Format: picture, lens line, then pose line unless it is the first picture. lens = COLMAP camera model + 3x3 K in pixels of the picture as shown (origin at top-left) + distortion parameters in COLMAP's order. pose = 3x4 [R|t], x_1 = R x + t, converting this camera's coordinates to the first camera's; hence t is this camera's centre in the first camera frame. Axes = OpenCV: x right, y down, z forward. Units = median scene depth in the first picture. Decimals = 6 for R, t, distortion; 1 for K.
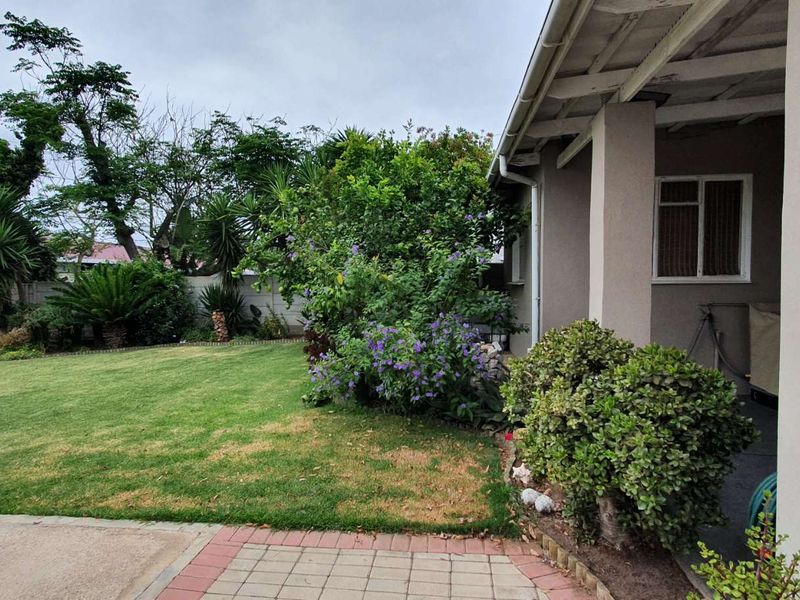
lens RADIAL K [[493.3, 0, 396.5], [0, 493.3, 300.6], [0, 0, 1]] dist [0.016278, -0.009592]
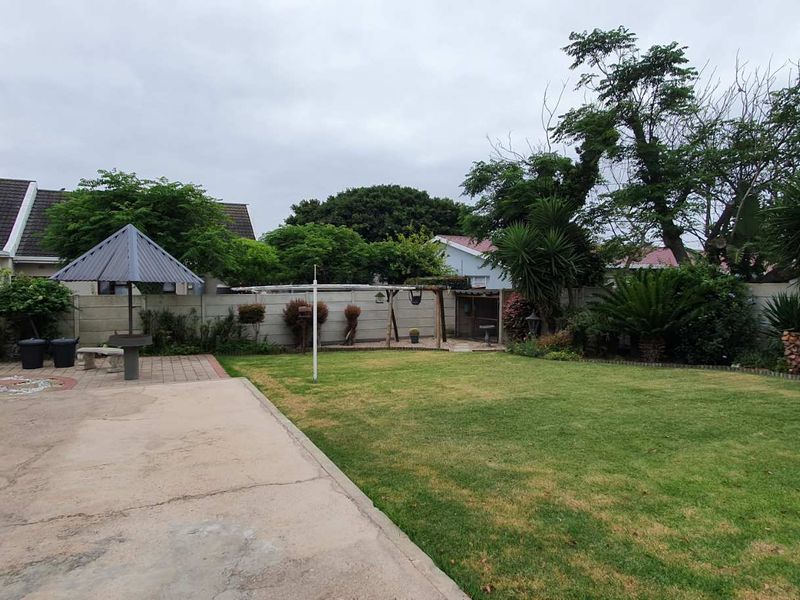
lens RADIAL K [[493.3, 0, 392.4], [0, 493.3, 301.7], [0, 0, 1]] dist [0.016278, -0.009592]
pose [[0.509286, 0.042786, -0.859533, -0.036777], [-0.050158, 0.998541, 0.019986, -0.007788], [0.859134, 0.032934, 0.510690, 0.130316]]
